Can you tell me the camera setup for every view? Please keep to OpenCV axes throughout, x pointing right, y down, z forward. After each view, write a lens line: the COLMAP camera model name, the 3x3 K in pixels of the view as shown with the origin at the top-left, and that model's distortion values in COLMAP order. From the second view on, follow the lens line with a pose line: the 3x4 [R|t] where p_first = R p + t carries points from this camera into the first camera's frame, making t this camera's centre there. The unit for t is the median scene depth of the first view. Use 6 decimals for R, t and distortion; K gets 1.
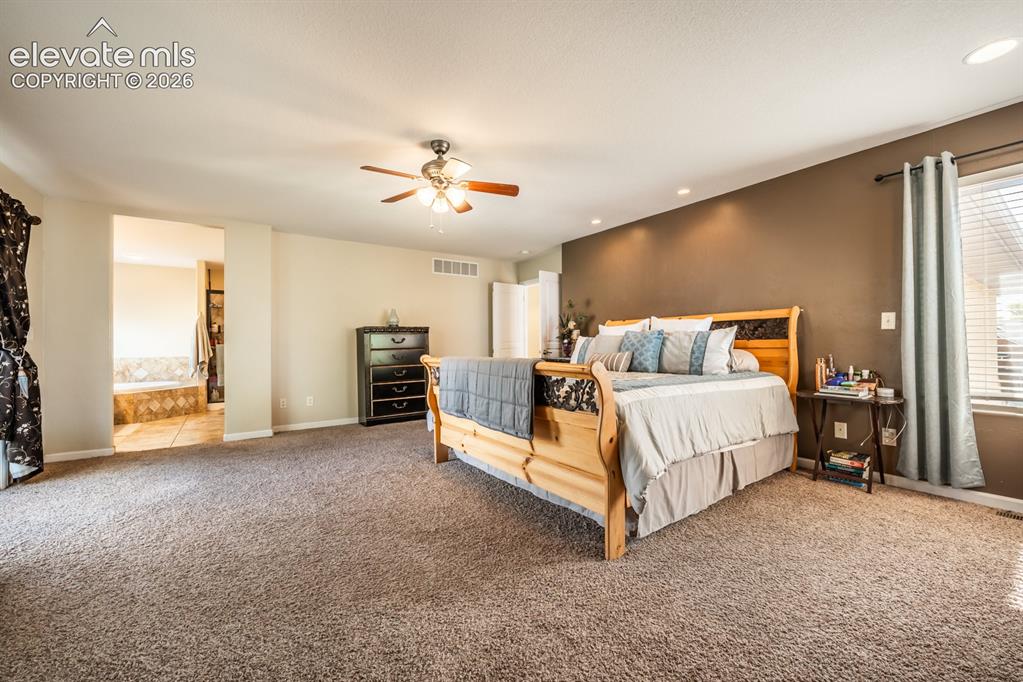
lens RADIAL K [[409.7, 0, 505.0], [0, 409.7, 340.0], [0, 0, 1]] dist [-0.002786, 0.002235]
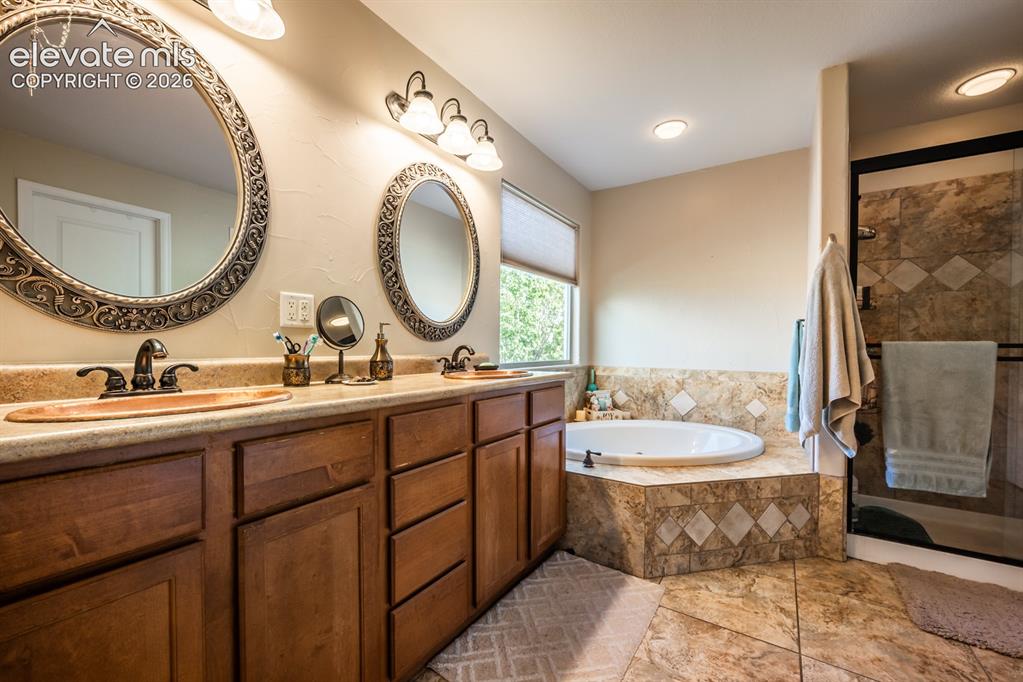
lens RADIAL K [[409.7, 0, 515.8], [0, 409.7, 349.5], [0, 0, 1]] dist [-0.002786, 0.002235]
pose [[0.394798, 0.019006, -0.918571, -0.557906], [-0.003804, 0.999811, 0.019052, 0.012540], [0.918760, -0.004027, 0.394796, 0.666604]]
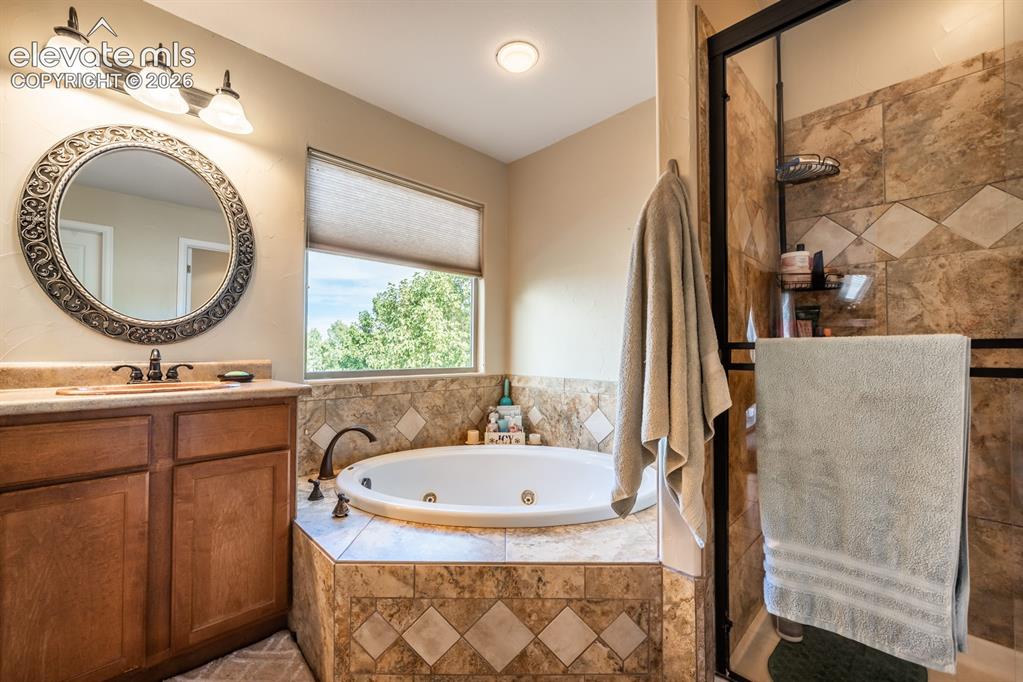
lens RADIAL K [[409.7, 0, 509.7], [0, 409.7, 340.9], [0, 0, 1]] dist [-0.002786, 0.002235]
pose [[0.178842, -0.016212, -0.983744, -0.581659], [0.002184, 0.999868, -0.016080, 0.014751], [0.983875, 0.000728, 0.178854, 0.903271]]
